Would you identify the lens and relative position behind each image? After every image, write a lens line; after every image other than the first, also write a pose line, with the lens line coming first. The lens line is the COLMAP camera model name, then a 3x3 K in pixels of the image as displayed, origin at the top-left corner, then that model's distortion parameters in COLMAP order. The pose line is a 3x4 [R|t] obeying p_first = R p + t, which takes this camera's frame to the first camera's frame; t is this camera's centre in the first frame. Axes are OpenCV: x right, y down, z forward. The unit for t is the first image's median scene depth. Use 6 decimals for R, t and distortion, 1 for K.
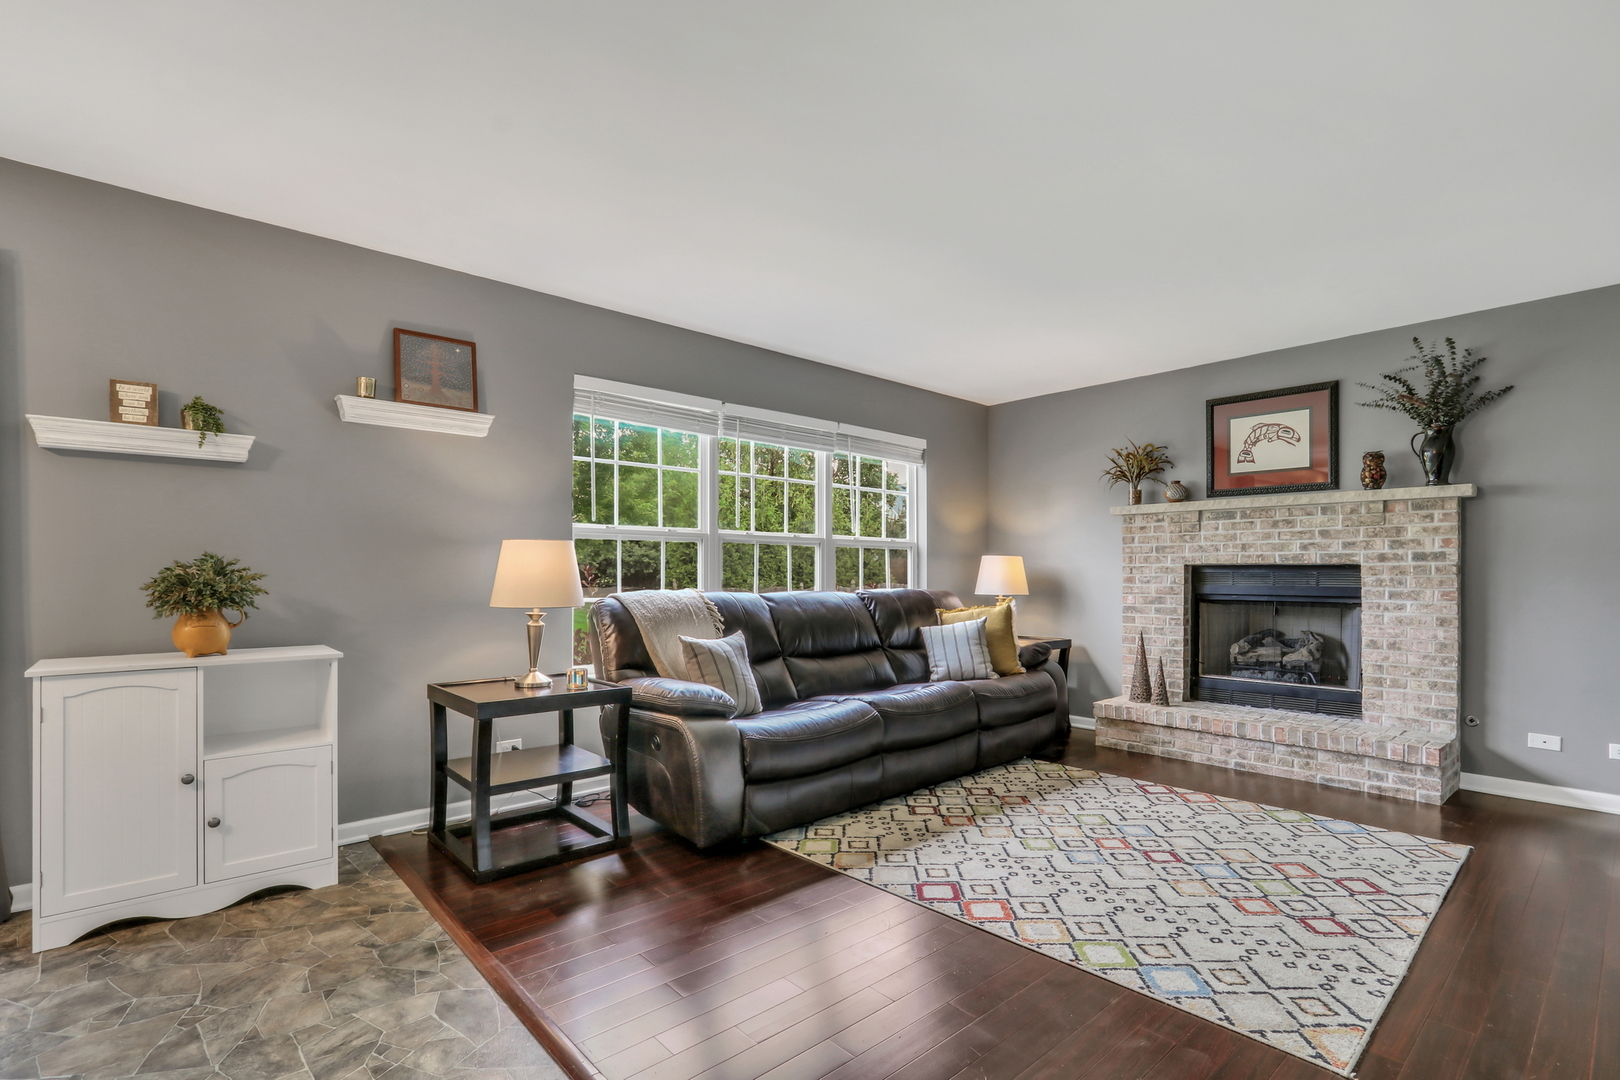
lens RADIAL K [[762.0, 0, 811.2], [0, 762.0, 567.9], [0, 0, 1]] dist [-0.023072, 0.006238]
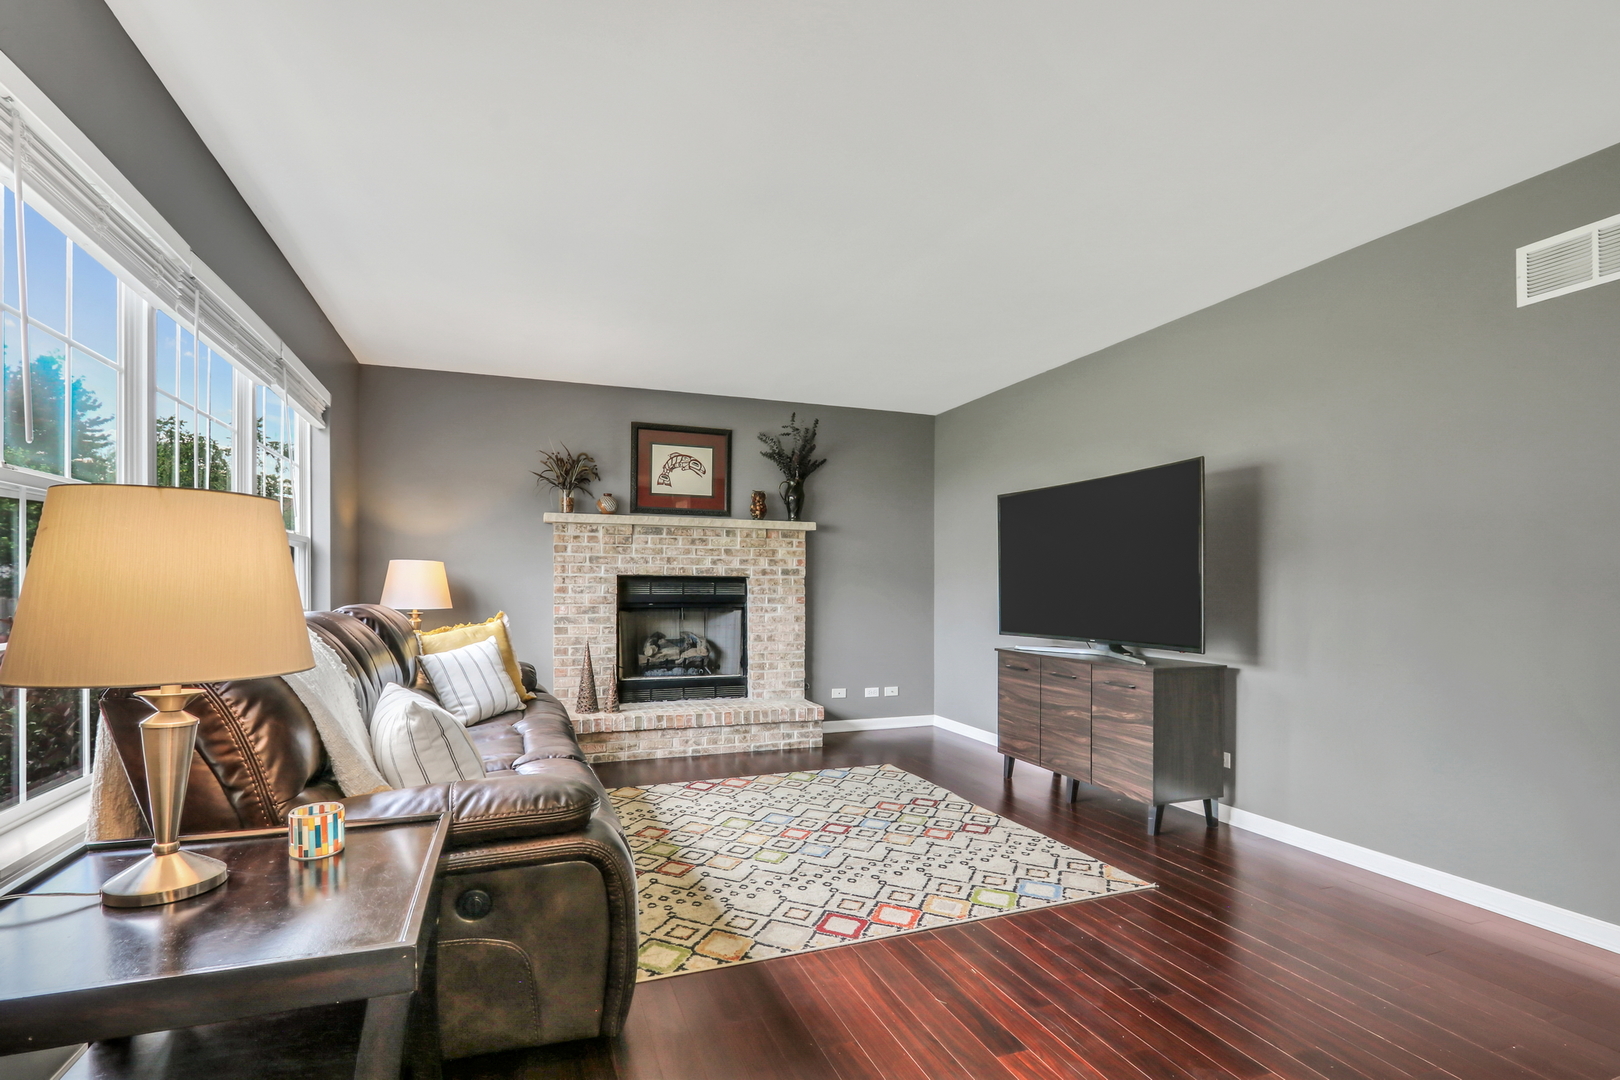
lens RADIAL K [[762.0, 0, 781.3], [0, 762.0, 586.7], [0, 0, 1]] dist [-0.023072, 0.006238]
pose [[0.367251, -0.000414, 0.930122, -0.483747], [-0.010800, 0.999931, 0.004709, 0.005390], [-0.930059, -0.011775, 0.367221, 0.488678]]
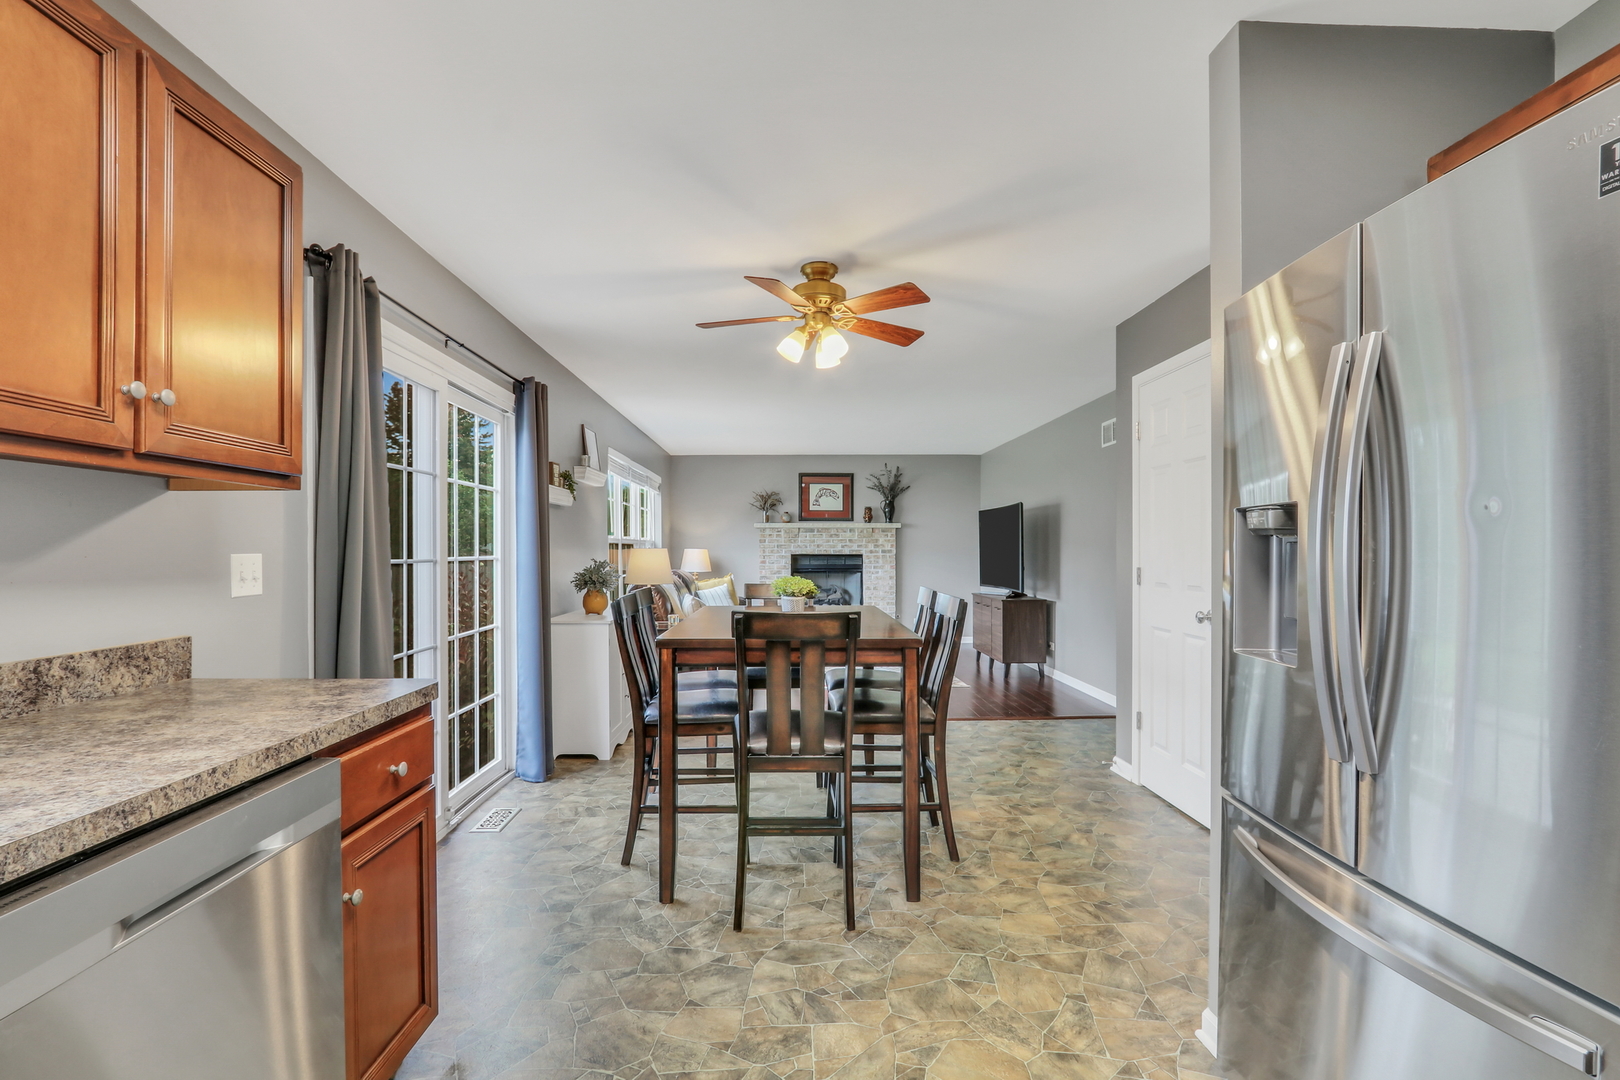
lens RADIAL K [[762.0, 0, 794.3], [0, 762.0, 552.2], [0, 0, 1]] dist [-0.023072, 0.006238]
pose [[0.643054, -0.004944, 0.765805, -1.275354], [-0.002735, 0.999958, 0.008753, -0.032635], [-0.765816, -0.007723, 0.643014, -0.376213]]
